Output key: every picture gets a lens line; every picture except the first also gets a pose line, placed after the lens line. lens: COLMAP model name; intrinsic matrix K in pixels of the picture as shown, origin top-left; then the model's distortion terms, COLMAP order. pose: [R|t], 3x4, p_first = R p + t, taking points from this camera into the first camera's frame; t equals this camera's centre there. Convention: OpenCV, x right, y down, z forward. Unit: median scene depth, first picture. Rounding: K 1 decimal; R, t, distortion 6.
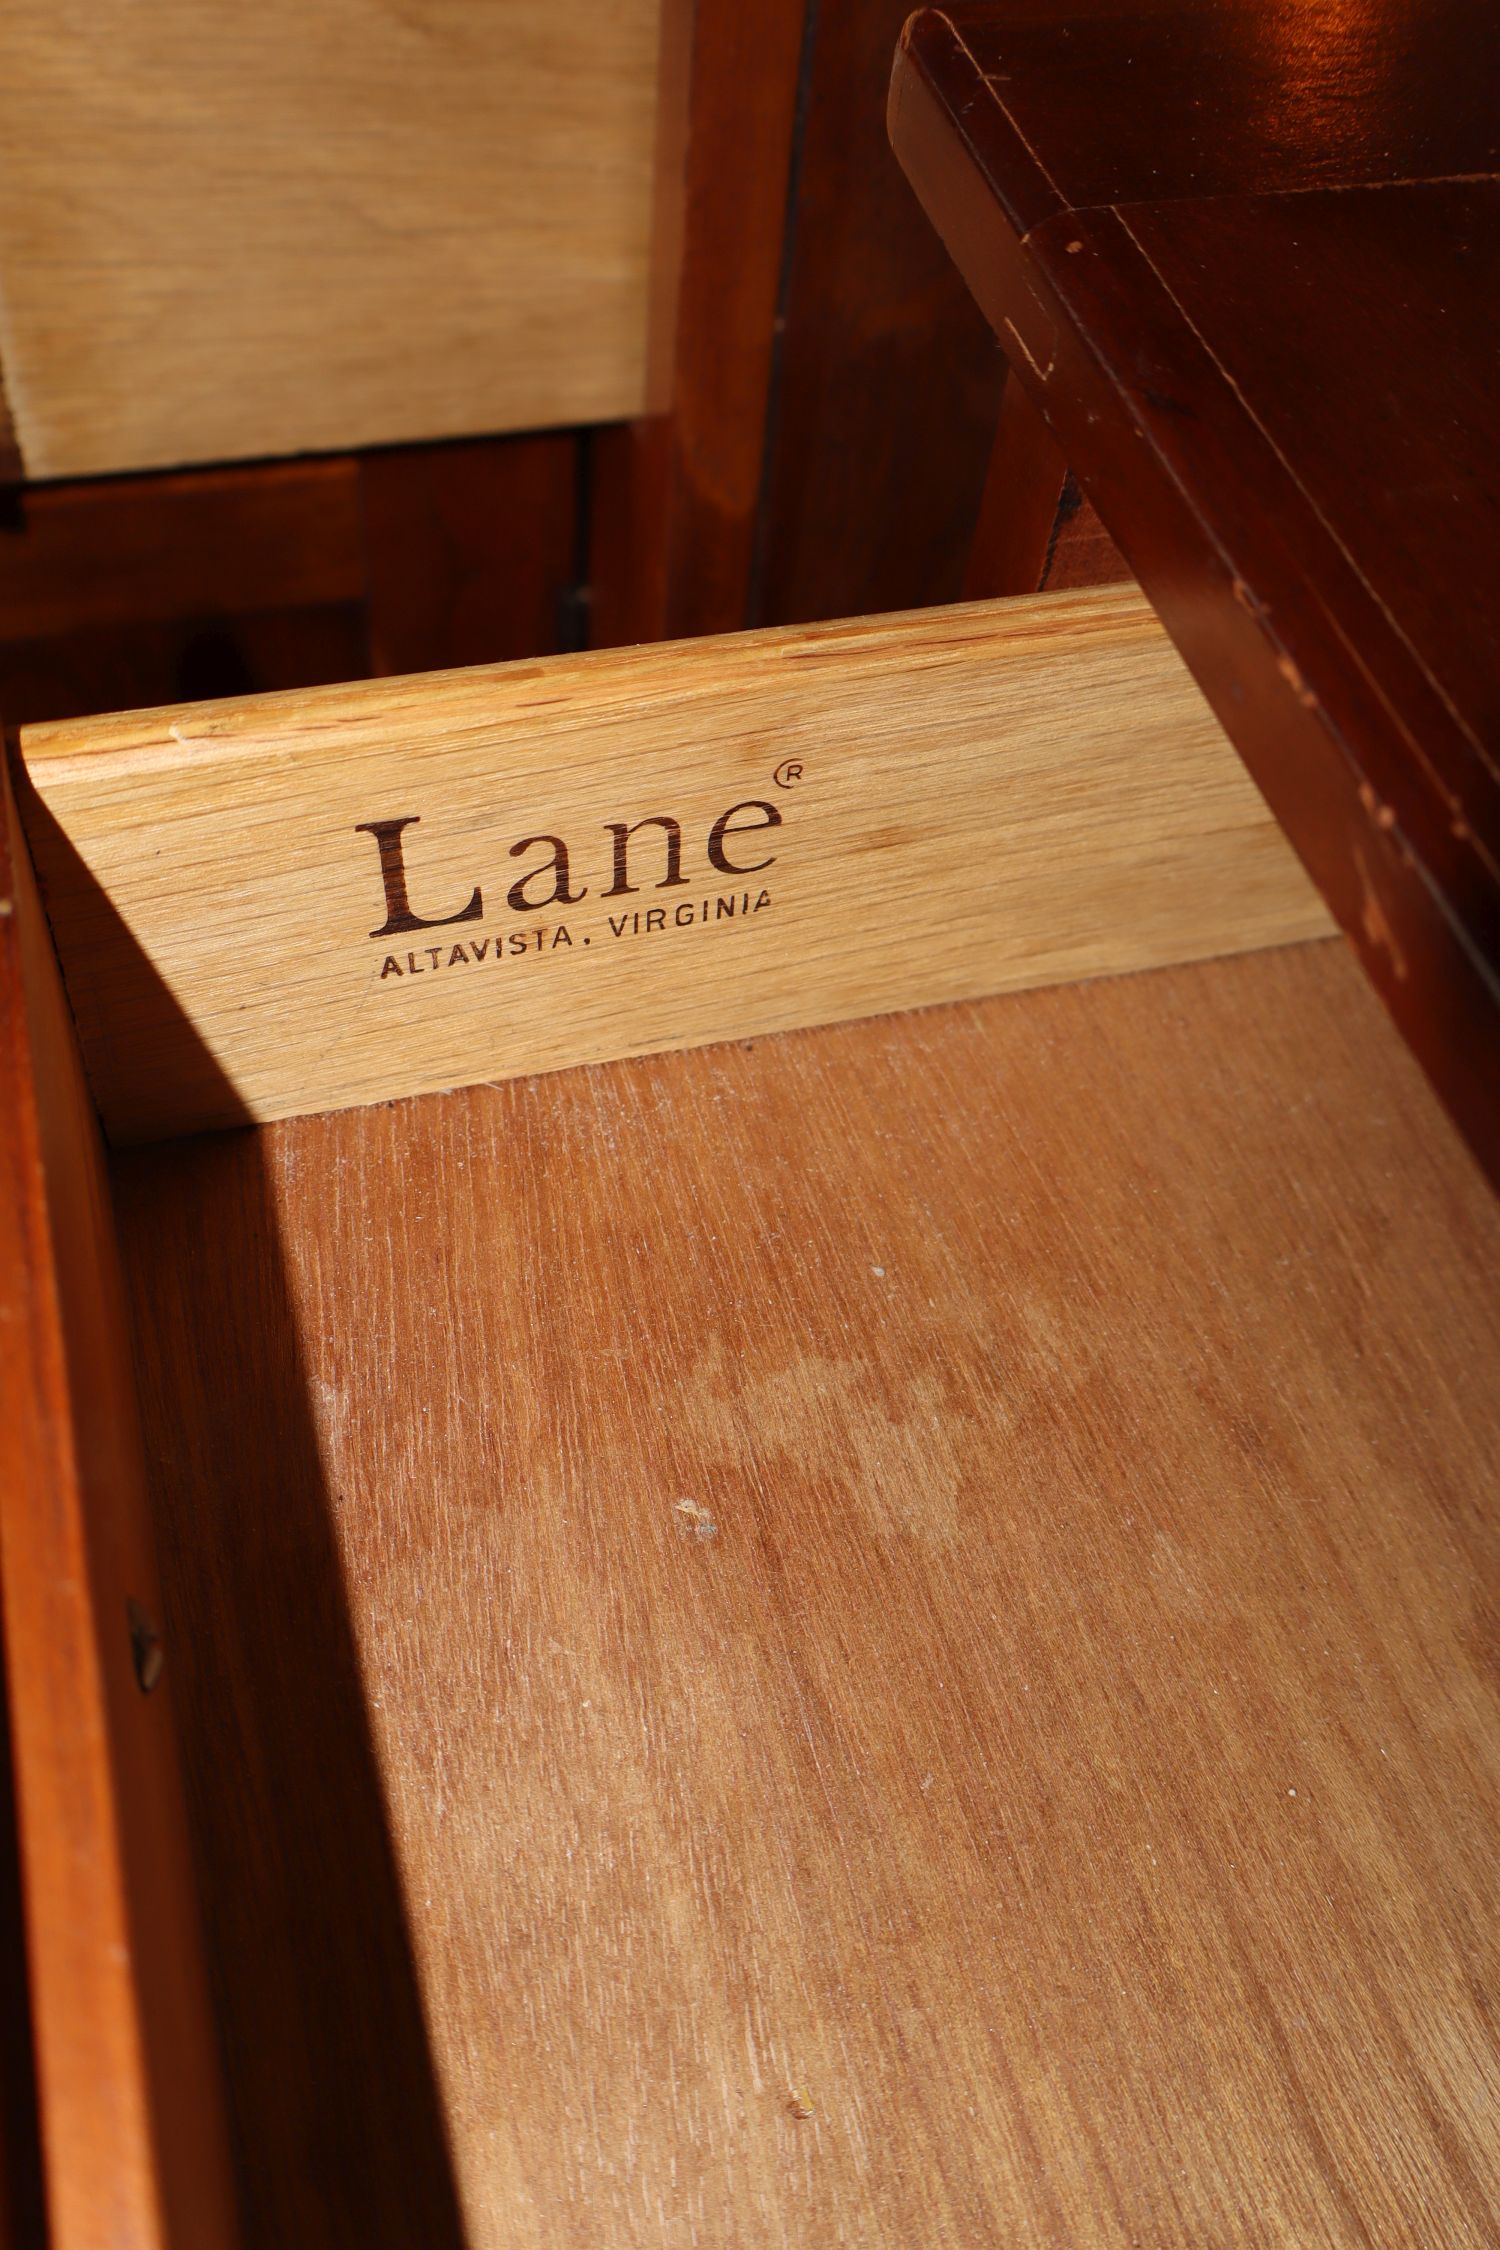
lens RADIAL K [[2207.6, 0, 750.0], [0, 2207.6, 1125.0], [0, 0, 1]] dist [0.008600, 0.006945]
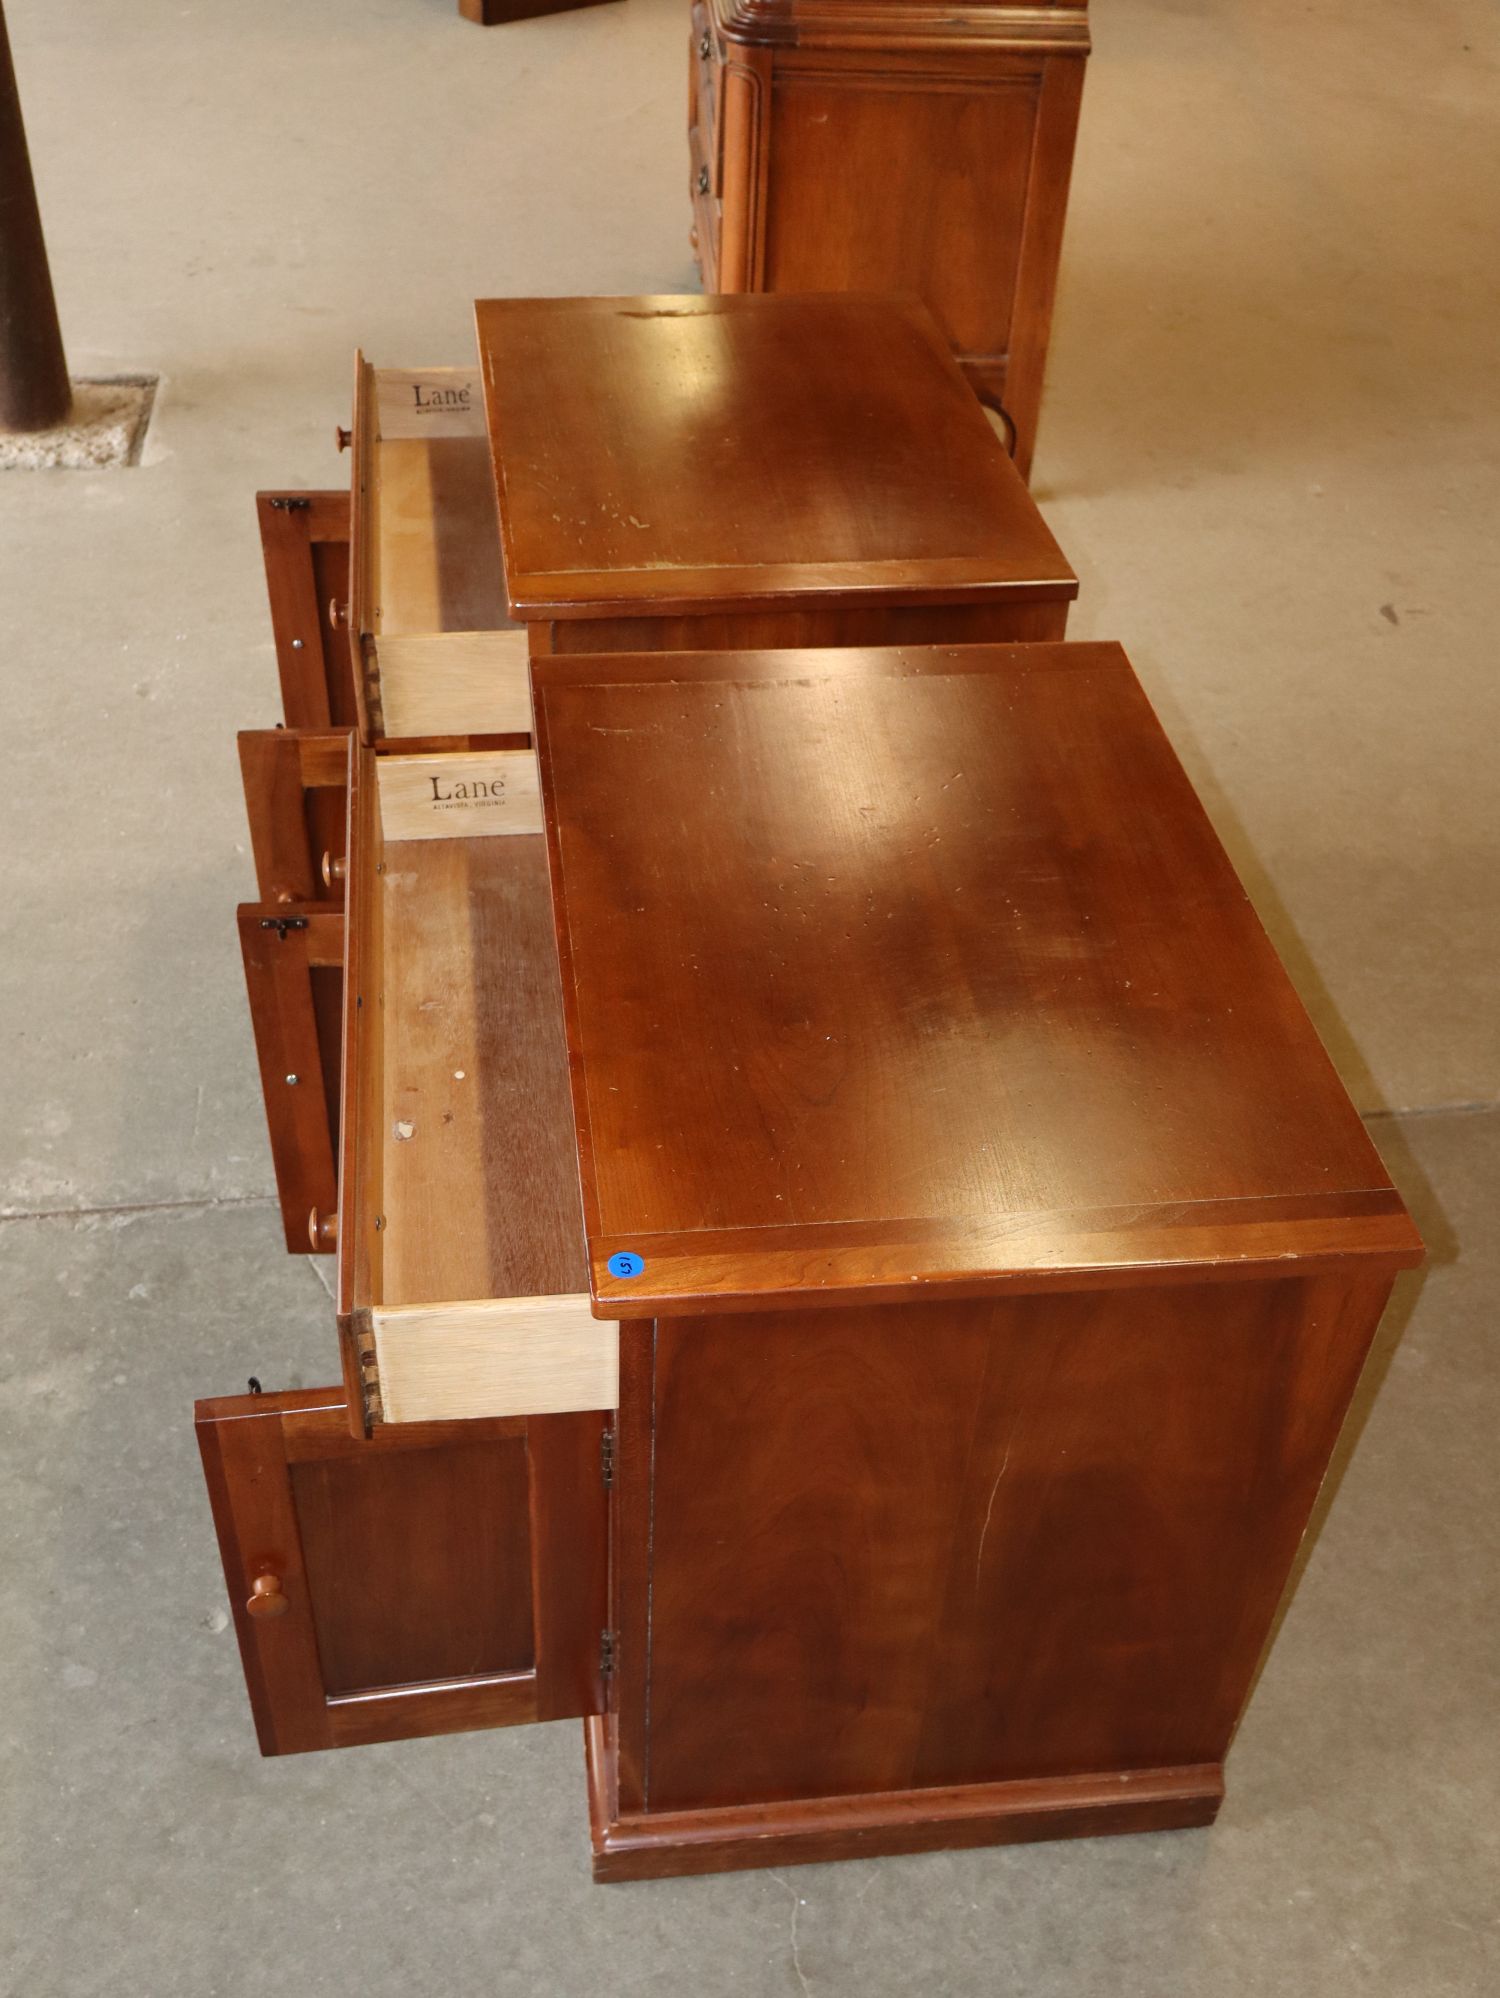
lens RADIAL K [[2047.5, 0, 750.0], [0, 2047.5, 999.0], [0, 0, 1]] dist [0.007112, 0.002702]
pose [[0.990587, 0.058225, -0.123880, 1.340184], [-0.085765, 0.969357, -0.230197, 1.572075], [0.106681, 0.238655, 0.965227, -3.936645]]
